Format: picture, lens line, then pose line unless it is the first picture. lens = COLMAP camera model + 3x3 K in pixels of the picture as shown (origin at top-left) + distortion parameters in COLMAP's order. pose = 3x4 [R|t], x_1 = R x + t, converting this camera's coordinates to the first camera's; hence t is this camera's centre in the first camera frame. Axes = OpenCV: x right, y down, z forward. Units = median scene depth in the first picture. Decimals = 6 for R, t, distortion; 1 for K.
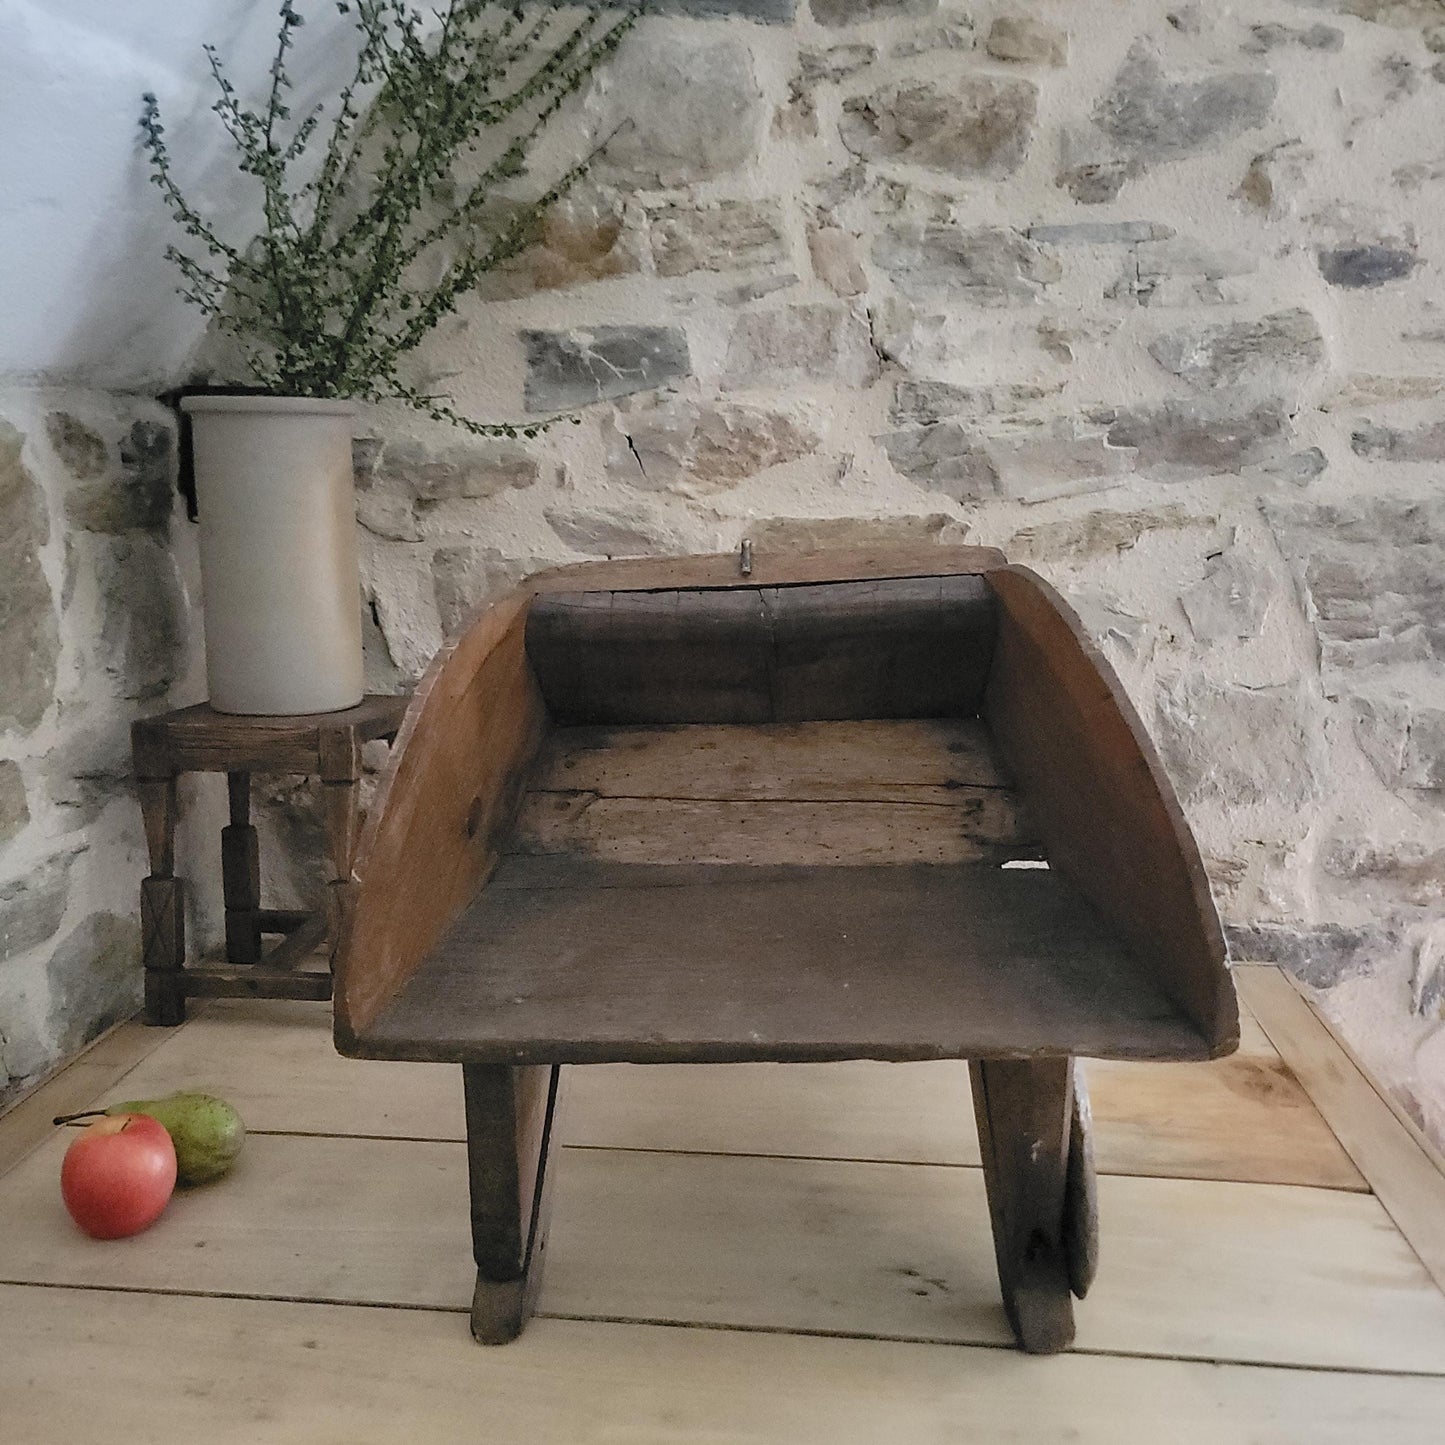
lens RADIAL K [[1515.1, 0, 693.0], [0, 1515.1, 728.0], [0, 0, 1]] dist [0.043426, -0.035985]
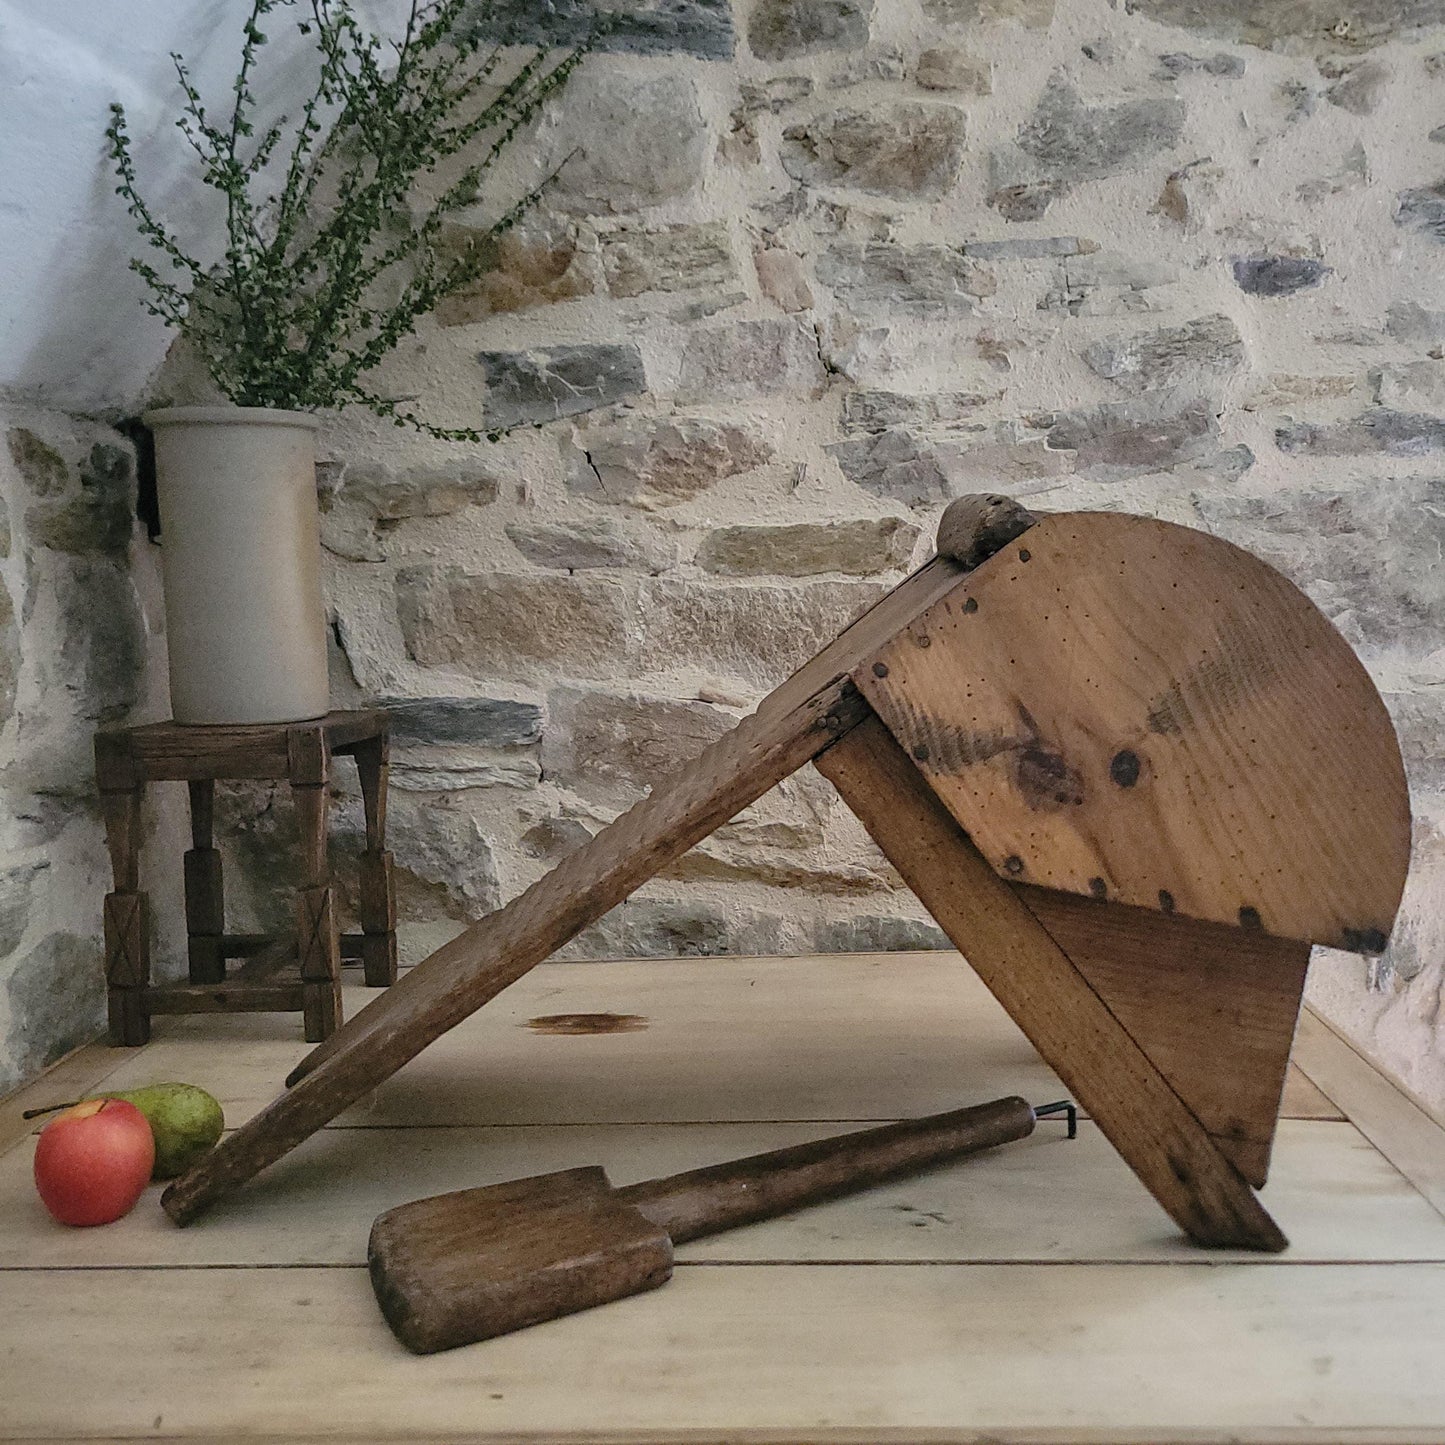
lens RADIAL K [[1514.1, 0, 722.5], [0, 1514.1, 722.5], [0, 0, 1]] dist [0.045341, -0.043410]
pose [[0.997710, -0.031637, 0.059787, -0.018731], [0.036327, 0.996208, -0.079060, 0.076256], [-0.057059, 0.081051, 0.995075, -0.009687]]
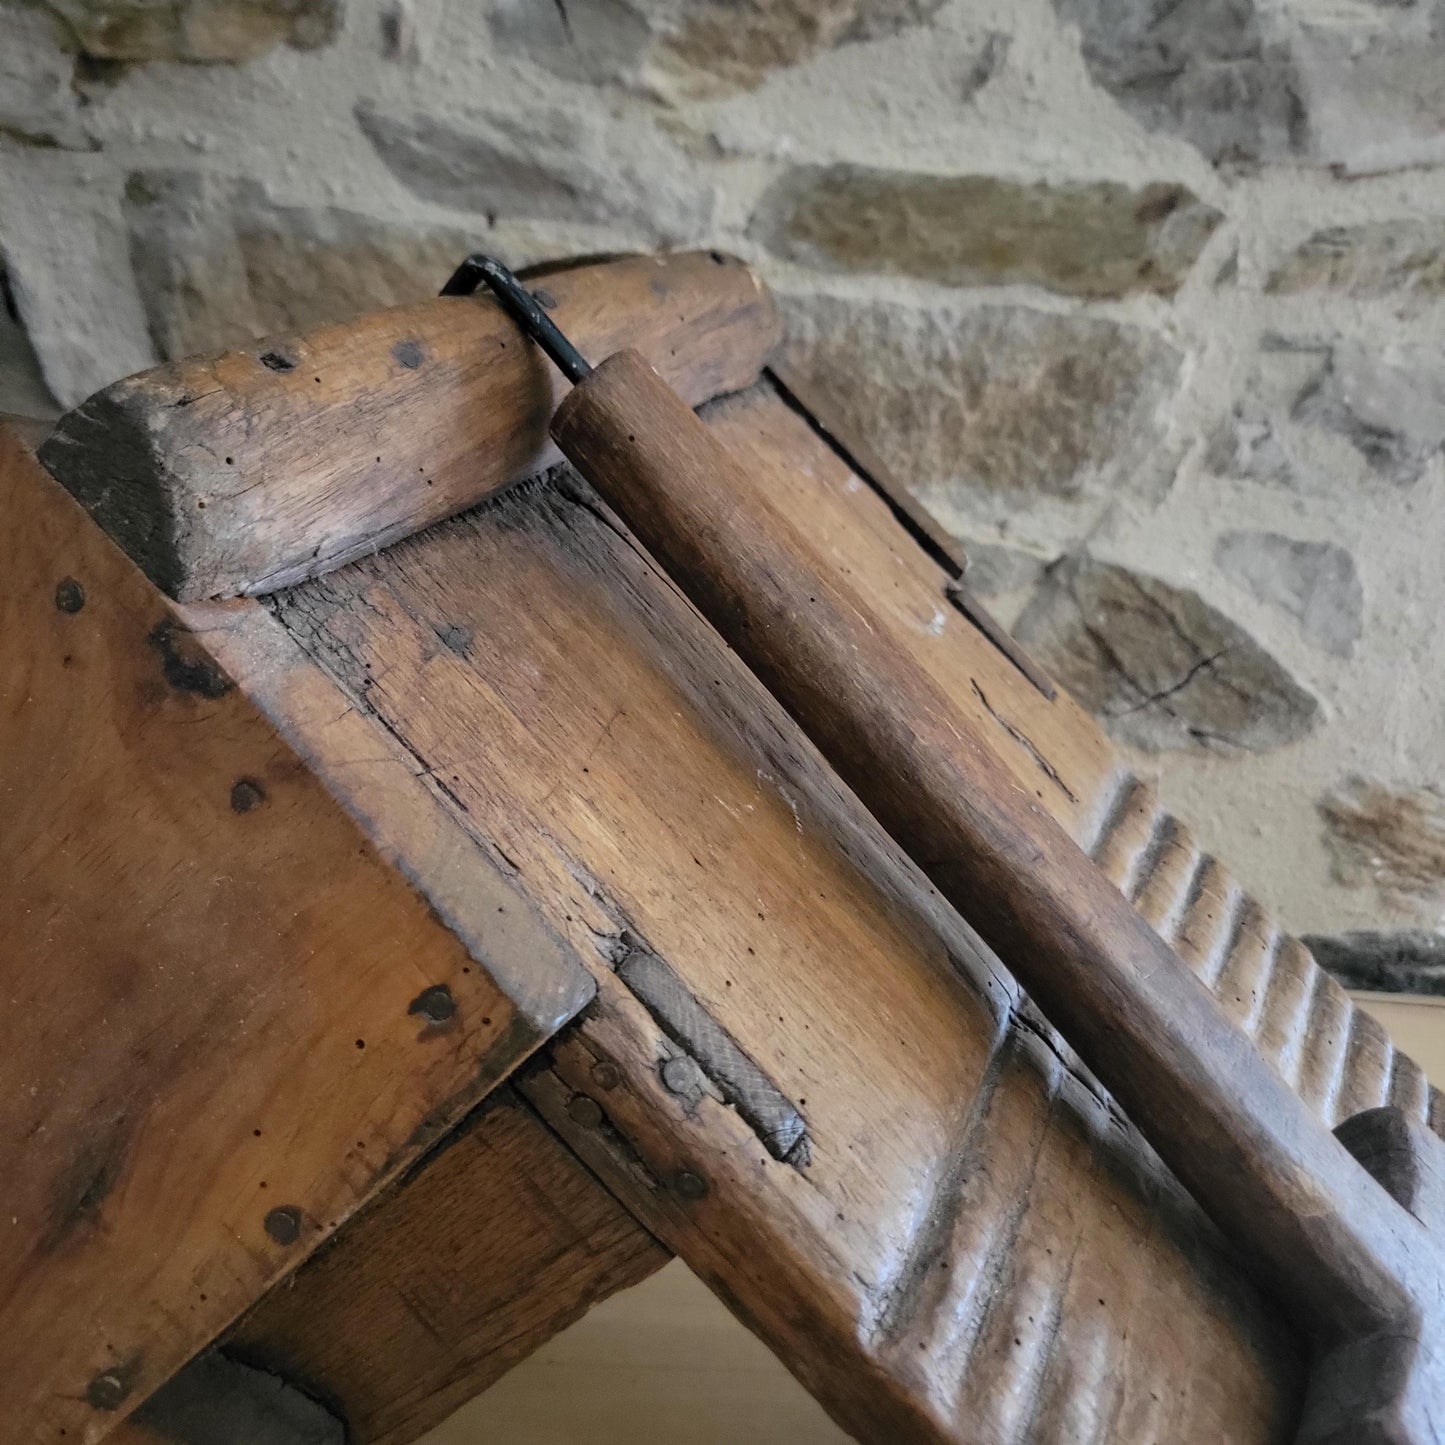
lens RADIAL K [[1496.5, 0, 695.3], [0, 1496.5, 724.2], [0, 0, 1]] dist [0.016910, -0.013872]
pose [[0.993484, 0.036680, 0.107908, -0.037410], [-0.066000, 0.957045, 0.282328, -0.101731], [-0.092917, -0.287610, 0.953230, 0.505687]]
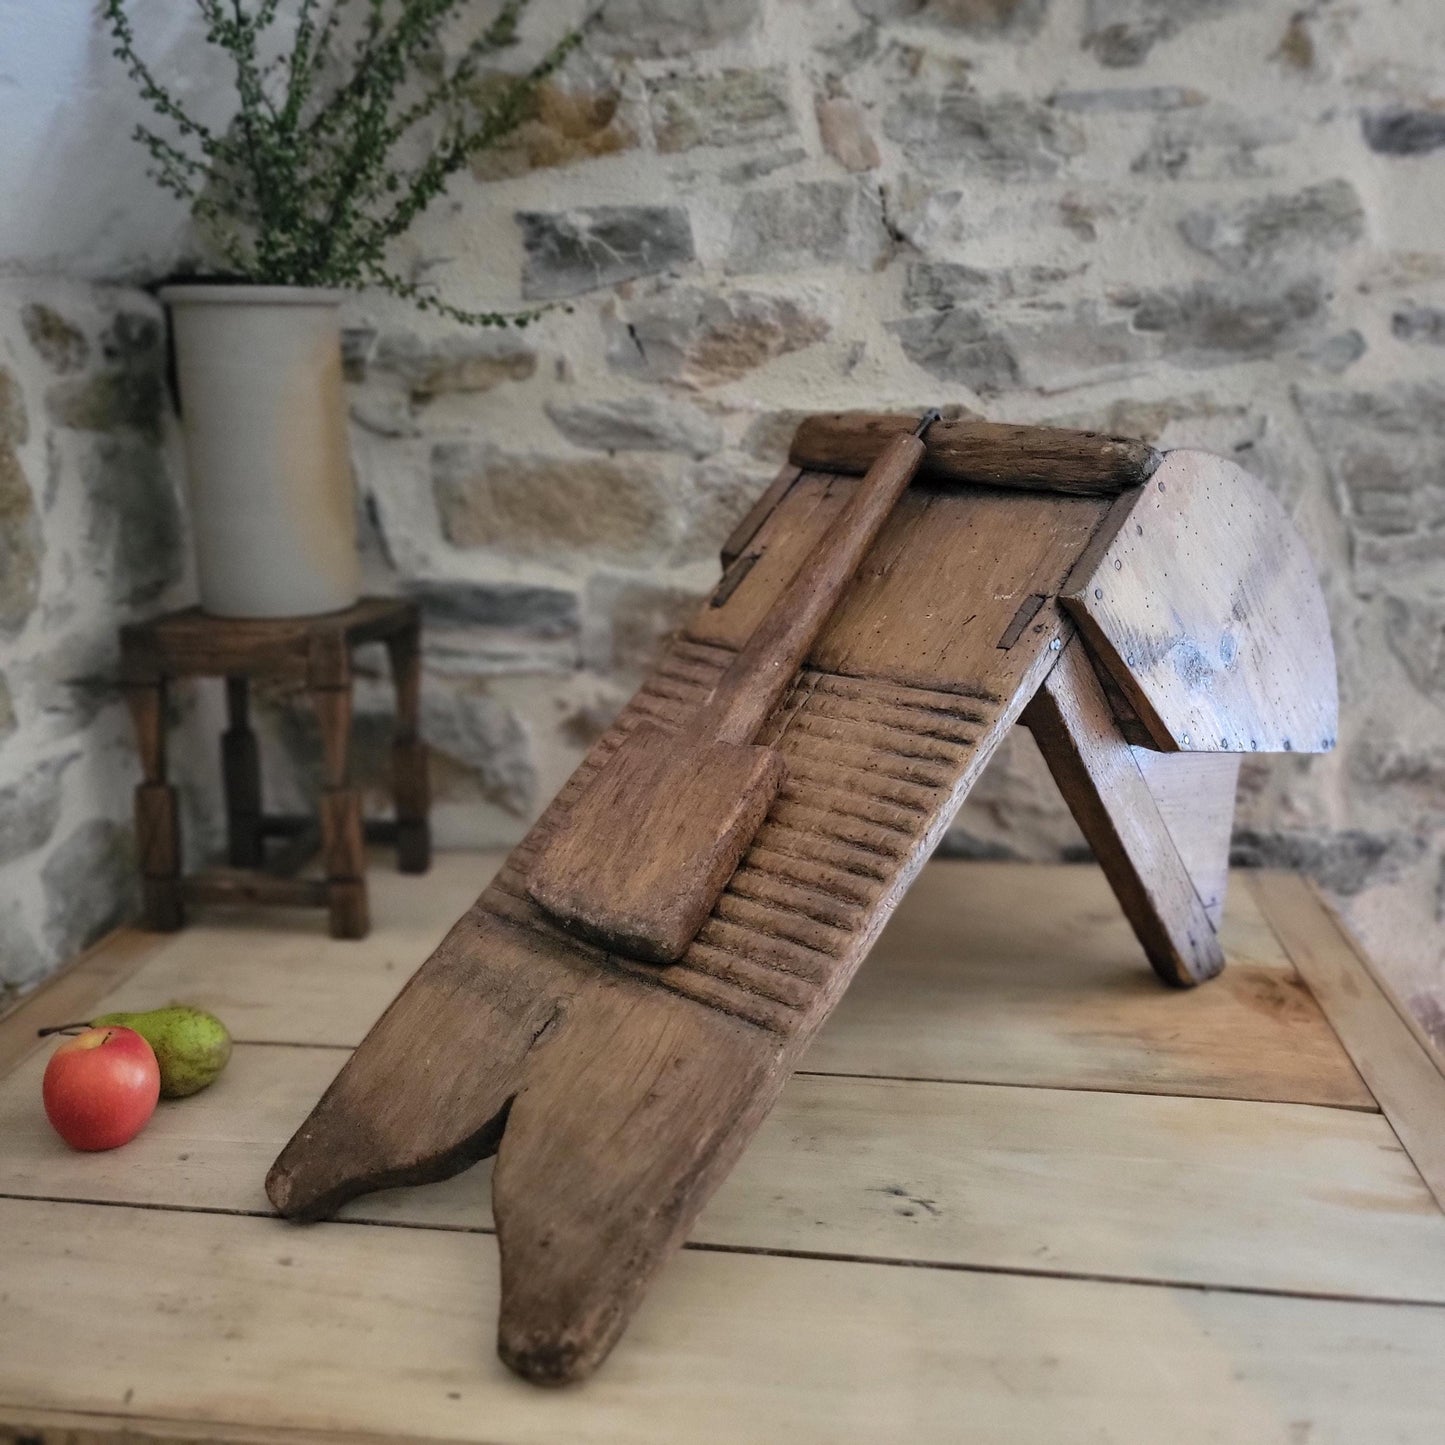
lens RADIAL K [[1514.7, 0, 700.8], [0, 1514.7, 726.9], [0, 0, 1]] dist [0.041958, -0.035359]
pose [[0.999623, -0.001069, -0.027432, 0.029088], [0.003019, 0.997461, 0.071149, -0.007451], [0.027287, -0.071205, 0.997088, 0.028615]]
